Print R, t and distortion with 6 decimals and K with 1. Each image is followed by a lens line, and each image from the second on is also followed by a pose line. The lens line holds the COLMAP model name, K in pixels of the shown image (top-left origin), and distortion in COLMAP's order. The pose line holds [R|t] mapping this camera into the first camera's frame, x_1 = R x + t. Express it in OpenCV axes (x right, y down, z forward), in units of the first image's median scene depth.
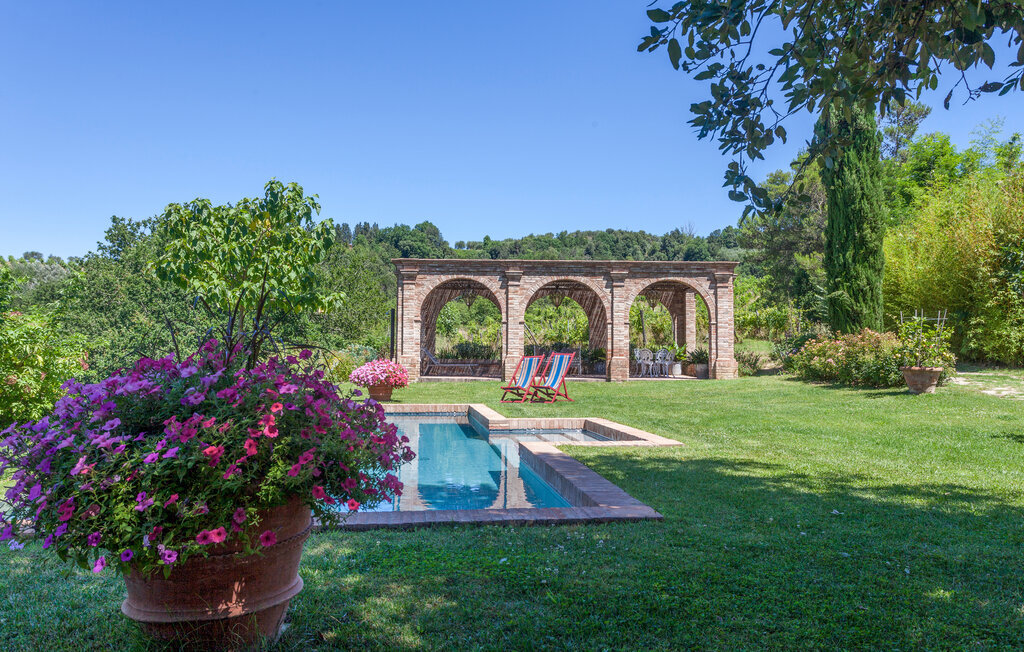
lens RADIAL K [[749.4, 0, 511.9], [0, 749.4, 326.4], [0, 0, 1]] dist [-0.012043, -0.000167]
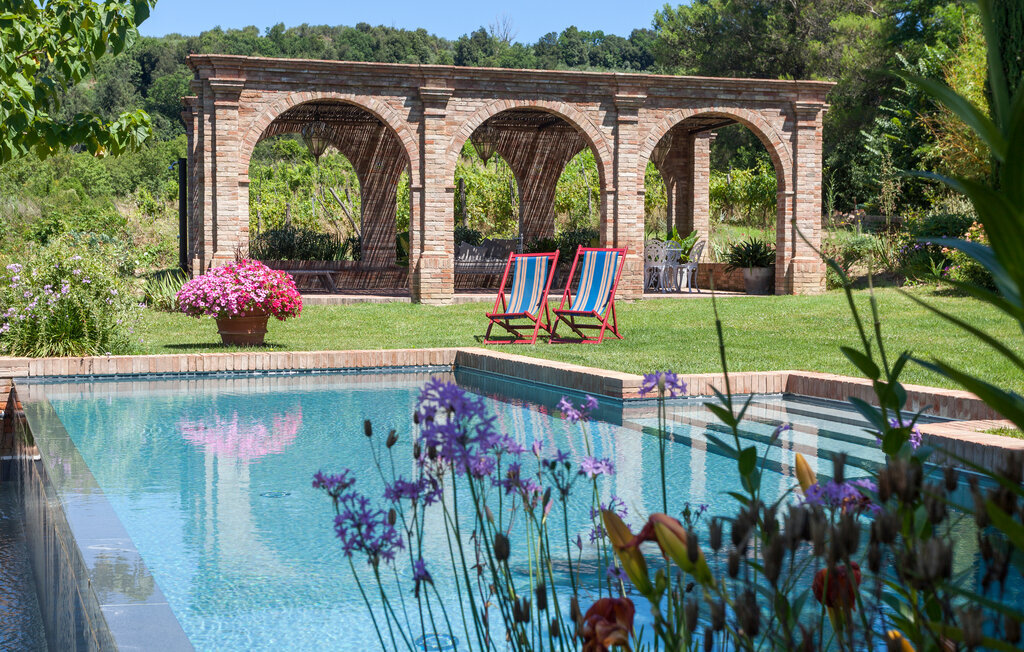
lens RADIAL K [[1337.5, 0, 512.3], [0, 1337.5, 326.6], [0, 0, 1]] dist [0.028227, 0.000000]
pose [[0.967083, -0.016056, 0.253955, -0.180894], [-0.007433, 0.995799, 0.091262, 0.004799], [-0.254354, -0.090145, 0.962901, 0.091026]]
